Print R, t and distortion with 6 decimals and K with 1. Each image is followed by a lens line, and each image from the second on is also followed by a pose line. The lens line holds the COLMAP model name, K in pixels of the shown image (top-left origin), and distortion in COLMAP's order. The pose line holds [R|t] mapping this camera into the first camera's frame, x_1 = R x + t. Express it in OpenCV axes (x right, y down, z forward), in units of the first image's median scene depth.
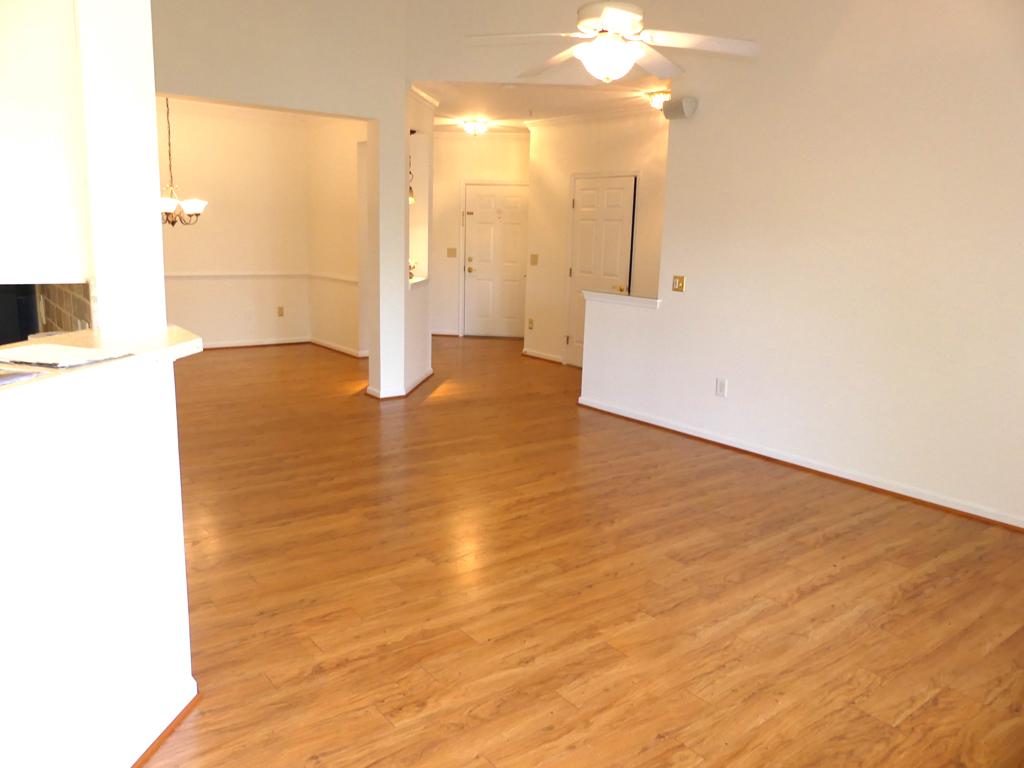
lens RADIAL K [[765.5, 0, 512.0], [0, 765.5, 384.0], [0, 0, 1]] dist [-0.007283, -0.005761]
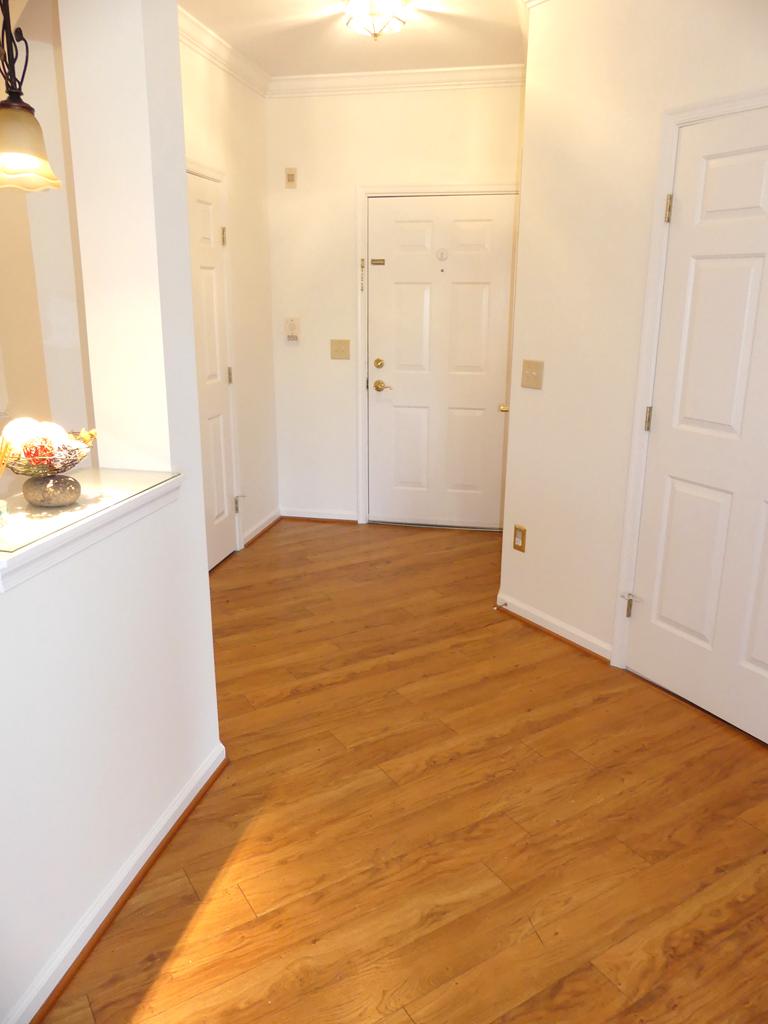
lens RADIAL K [[765.5, 0, 384.0], [0, 765.5, 512.0], [0, 0, 1]] dist [-0.007283, -0.005761]
pose [[0.994869, 0.003811, -0.101100, -0.004983], [0.003700, 0.997251, 0.074003, -0.118776], [0.101104, -0.073997, 0.992120, 0.589824]]
